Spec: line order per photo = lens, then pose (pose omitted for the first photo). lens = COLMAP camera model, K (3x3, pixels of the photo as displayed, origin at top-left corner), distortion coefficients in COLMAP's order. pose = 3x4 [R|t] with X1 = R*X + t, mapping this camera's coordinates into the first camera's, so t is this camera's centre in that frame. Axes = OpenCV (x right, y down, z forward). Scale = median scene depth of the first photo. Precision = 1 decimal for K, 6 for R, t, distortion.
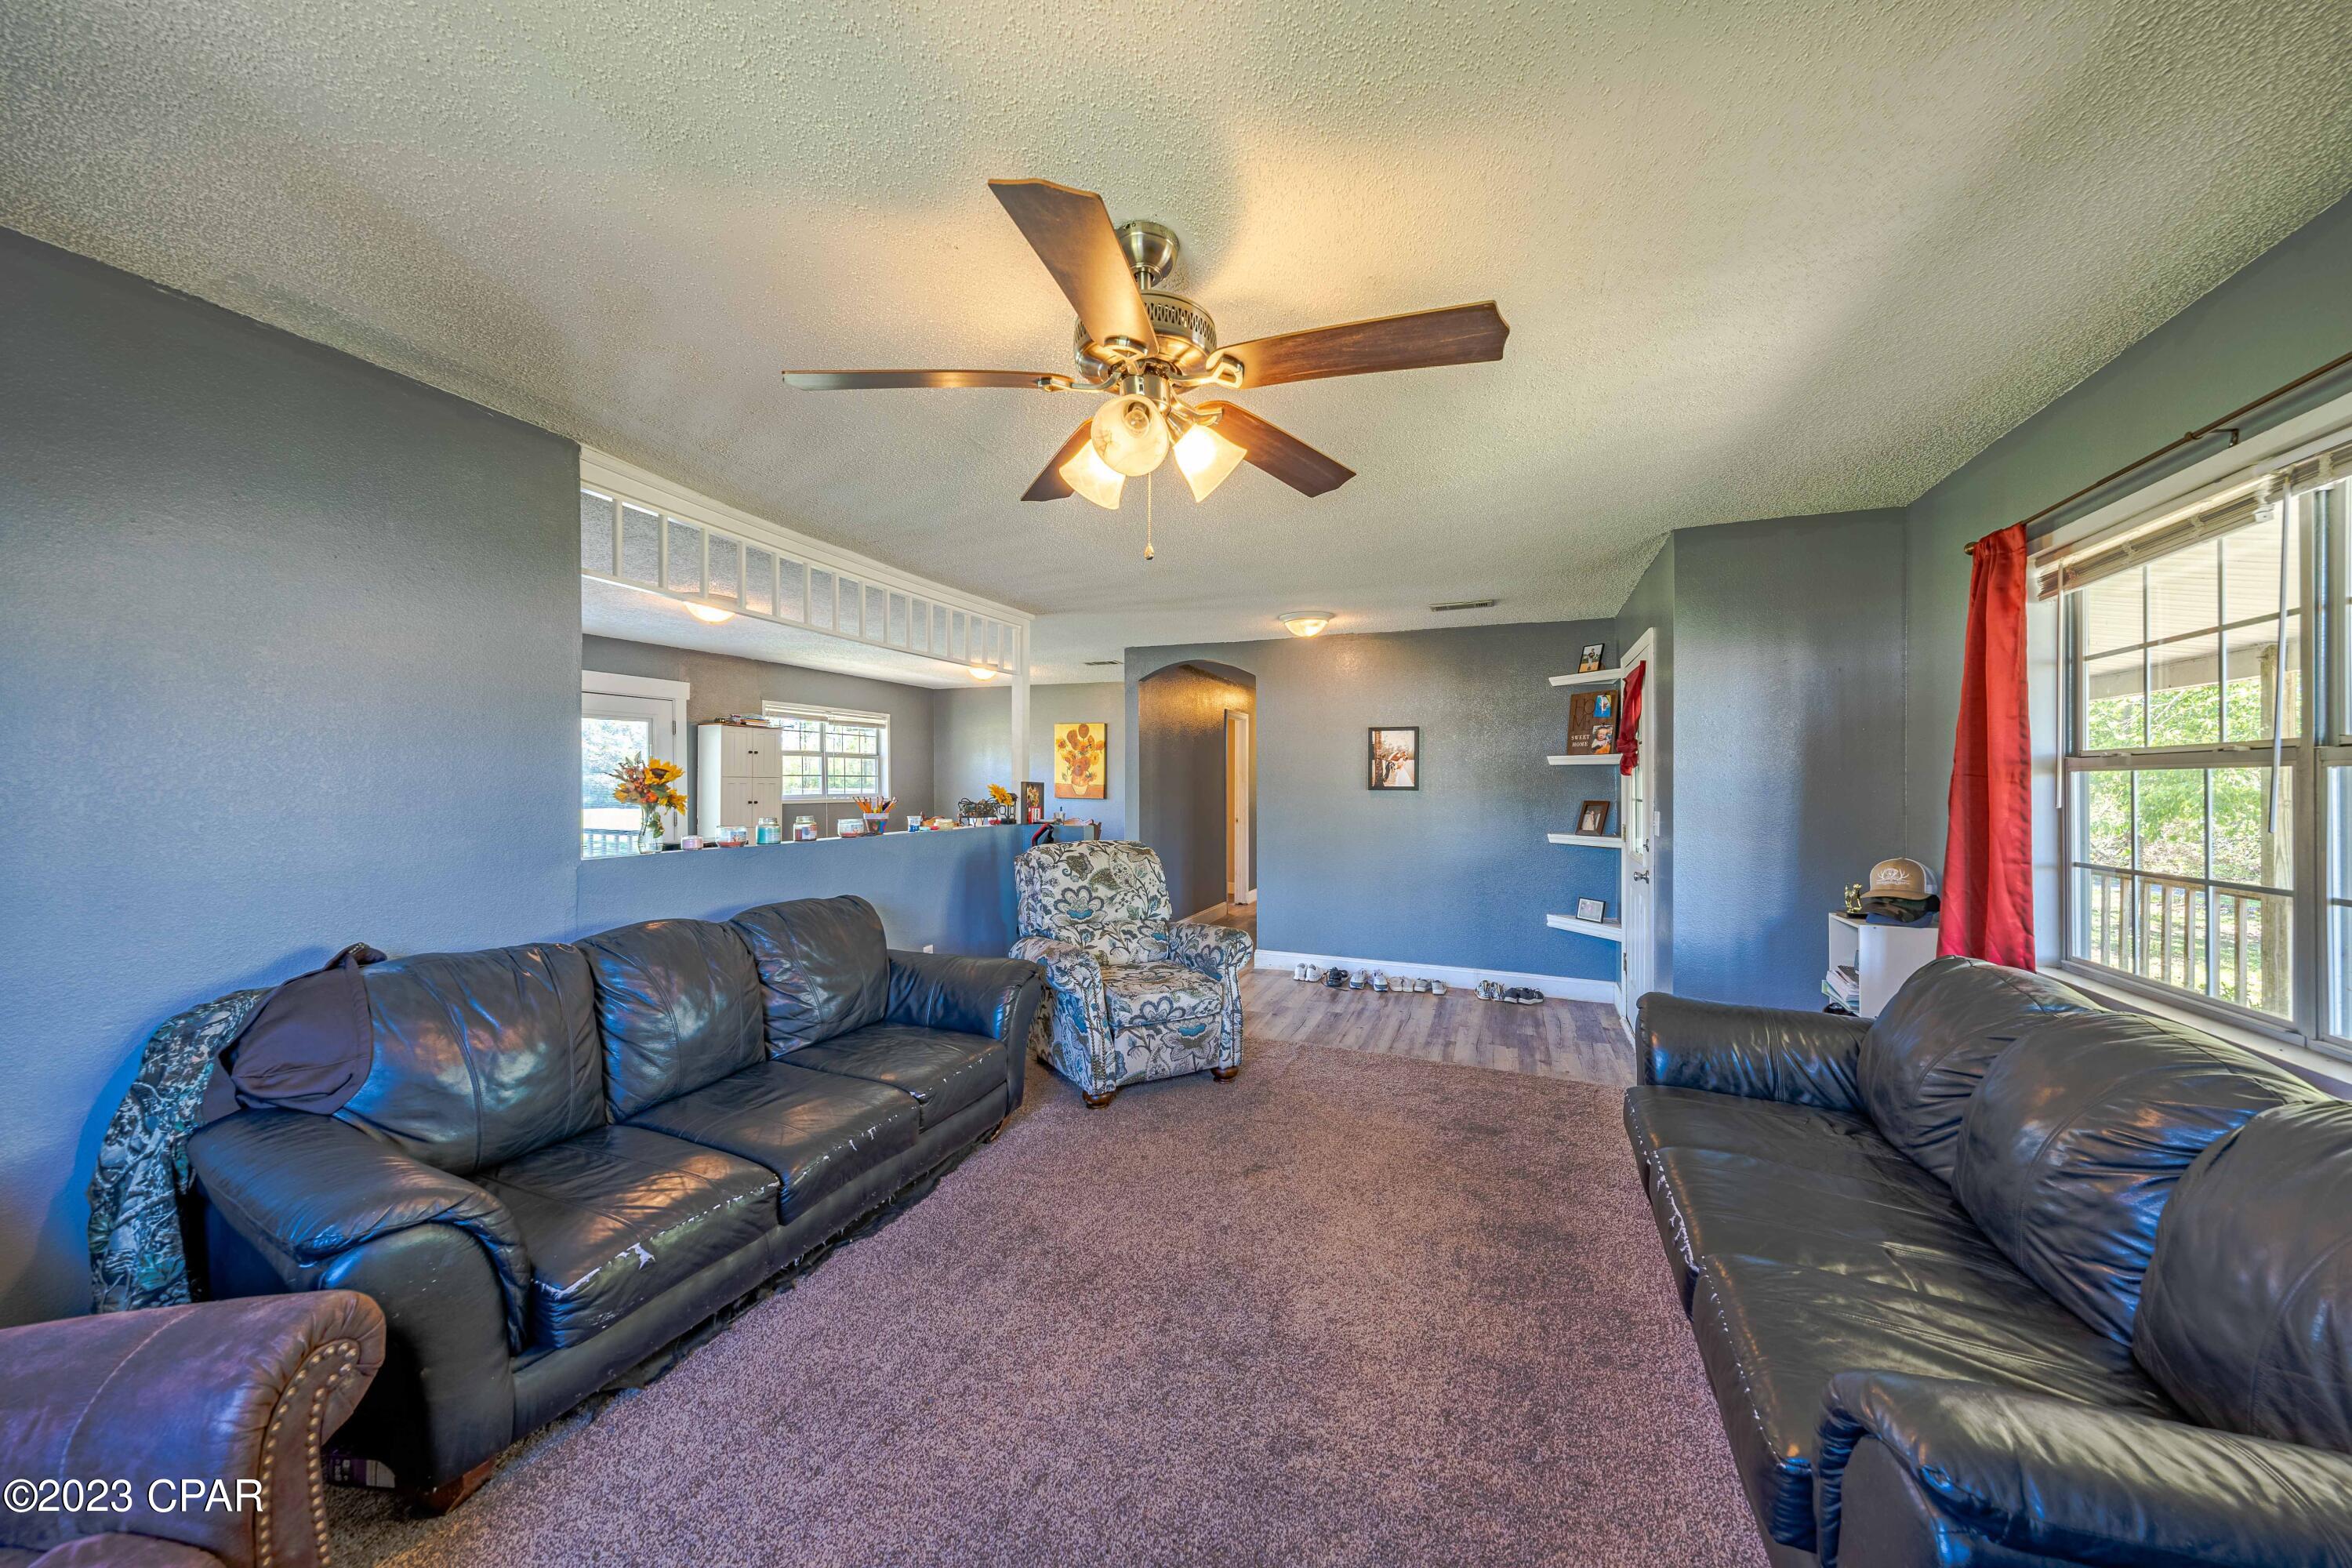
lens RADIAL K [[816.6, 0, 1176.0], [0, 816.6, 784.0], [0, 0, 1]] dist [0.000441, 0.000118]
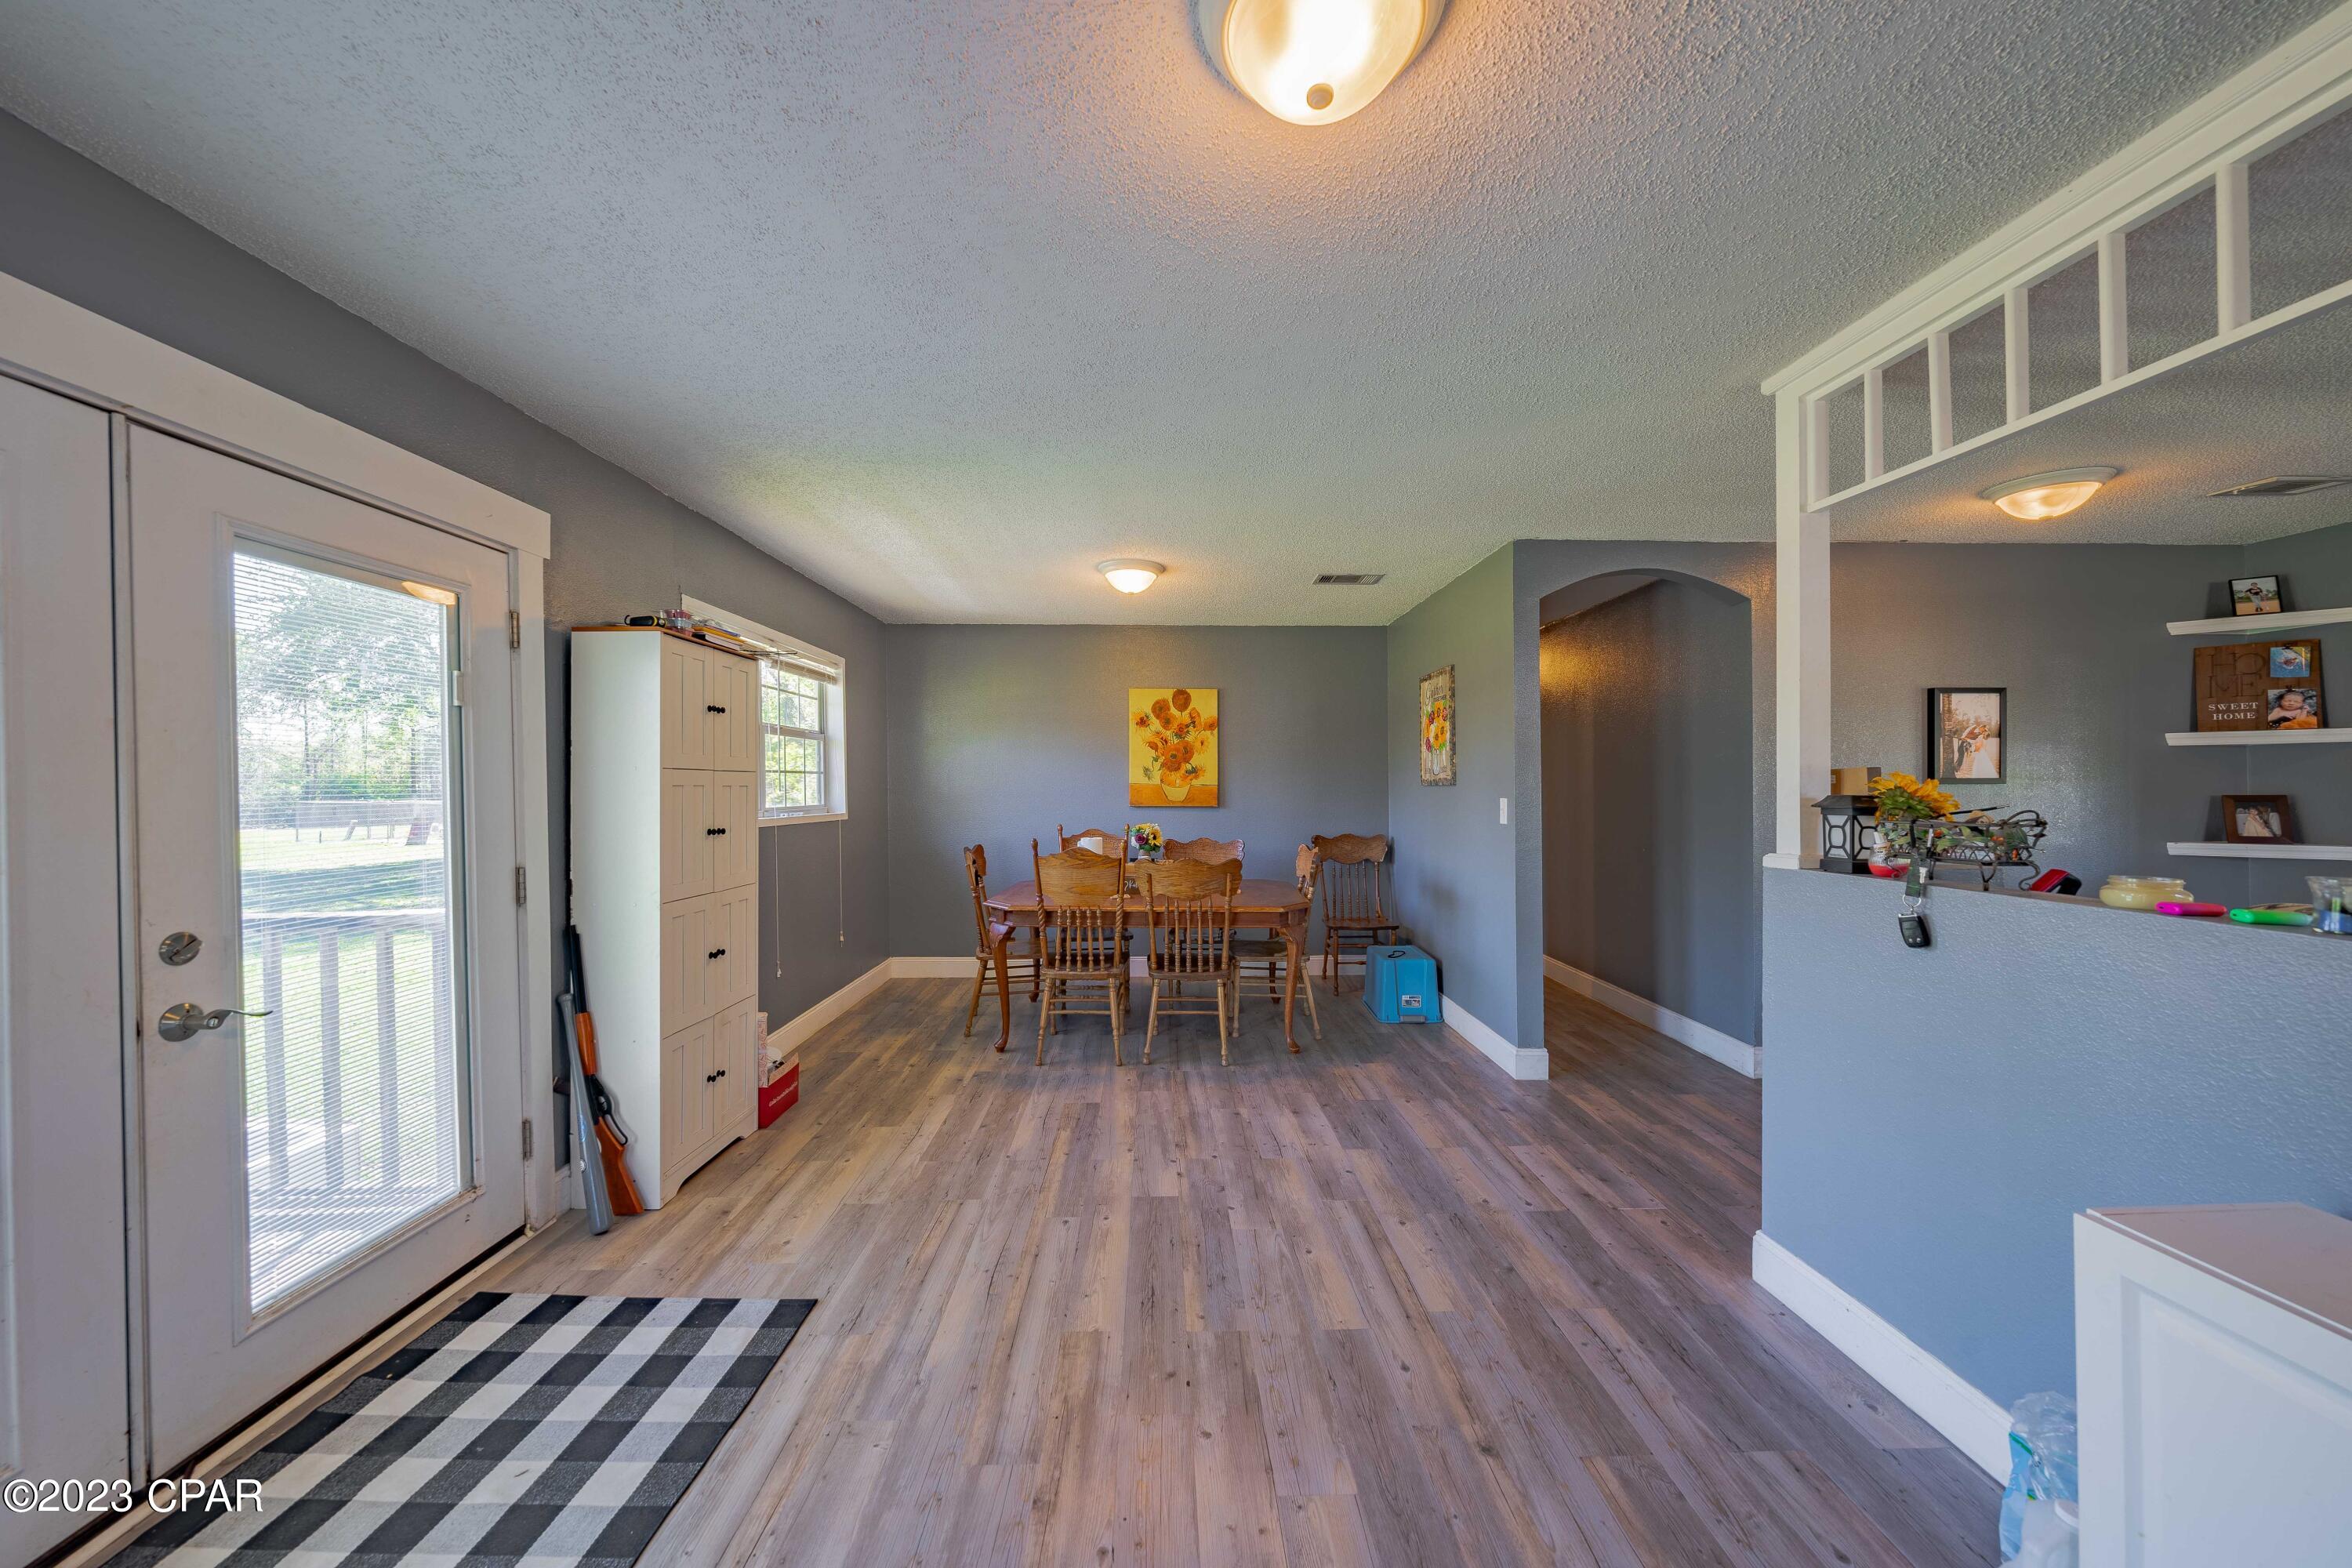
lens RADIAL K [[816.6, 0, 1176.0], [0, 816.6, 784.0], [0, 0, 1]] dist [0.000441, 0.000118]
pose [[0.913360, -0.008731, 0.407060, -0.400209], [0.010786, 0.999938, -0.002756, 0.001855], [-0.407011, 0.006908, 0.913397, 0.449174]]
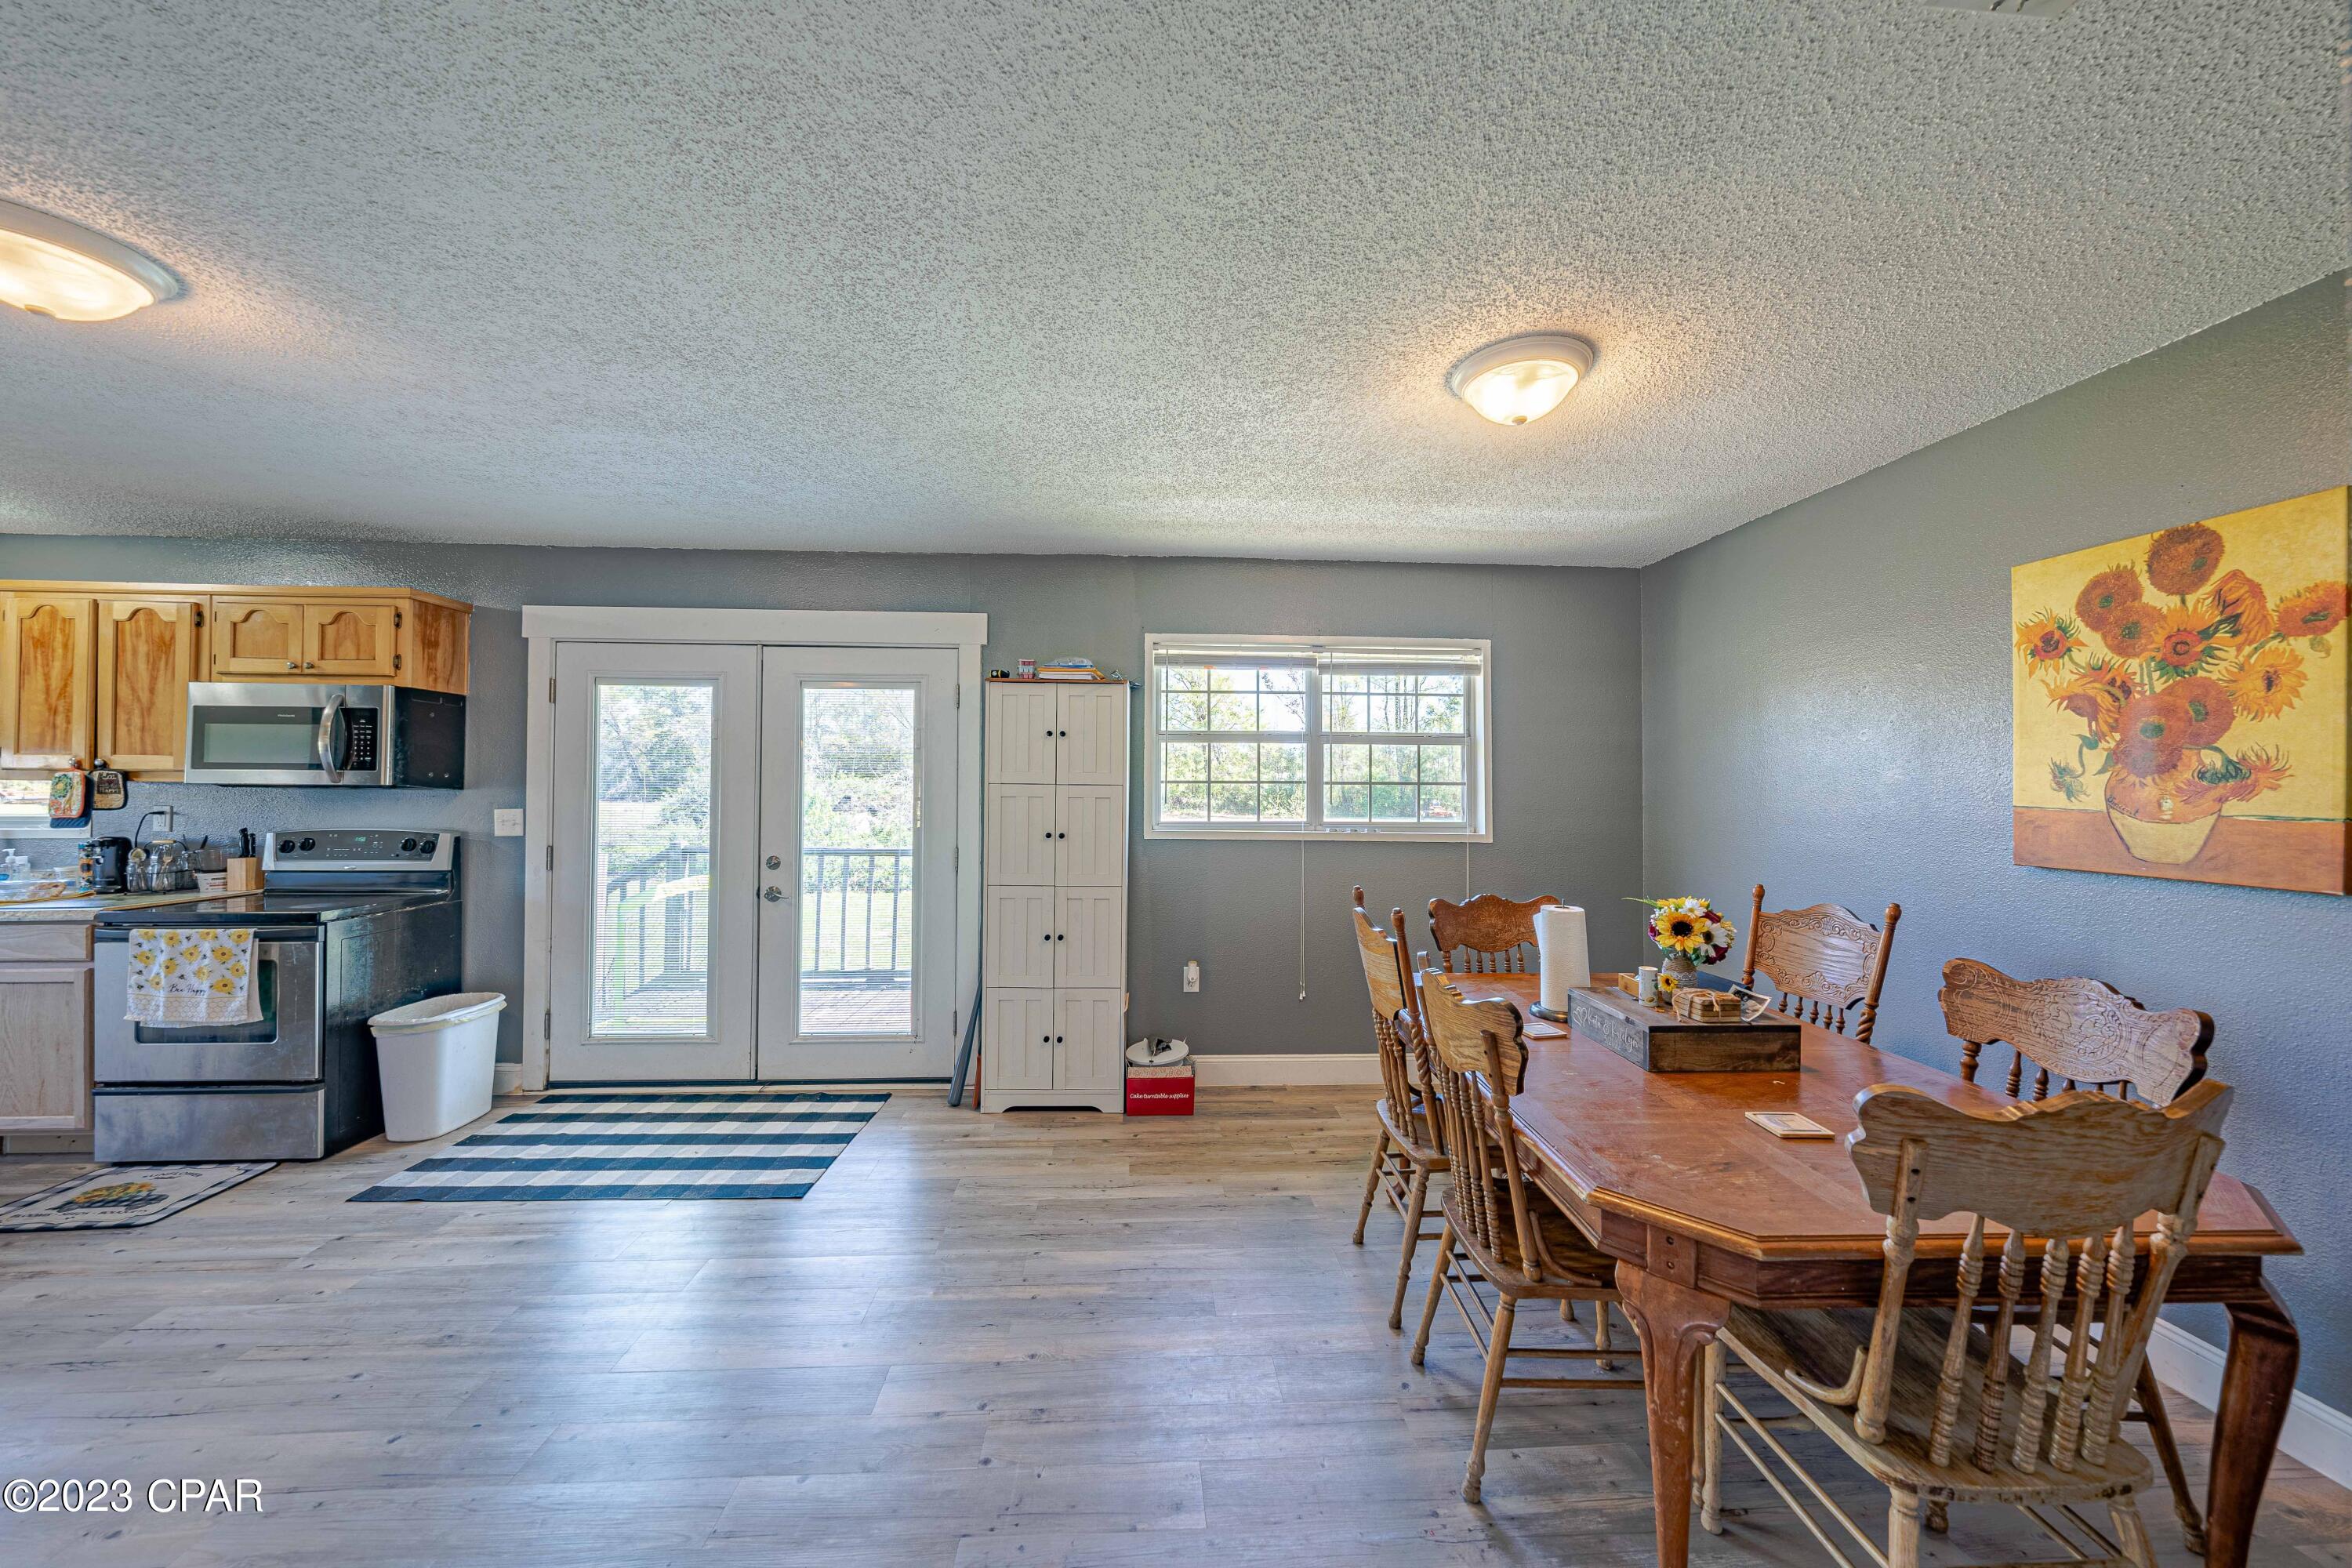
lens RADIAL K [[816.6, 0, 1176.0], [0, 816.6, 784.0], [0, 0, 1]] dist [0.000441, 0.000118]
pose [[0.429499, -0.010149, -0.903010, -0.037790], [-0.010280, 0.999817, -0.016127, -0.001239], [0.903009, 0.016209, 0.429316, 0.720958]]
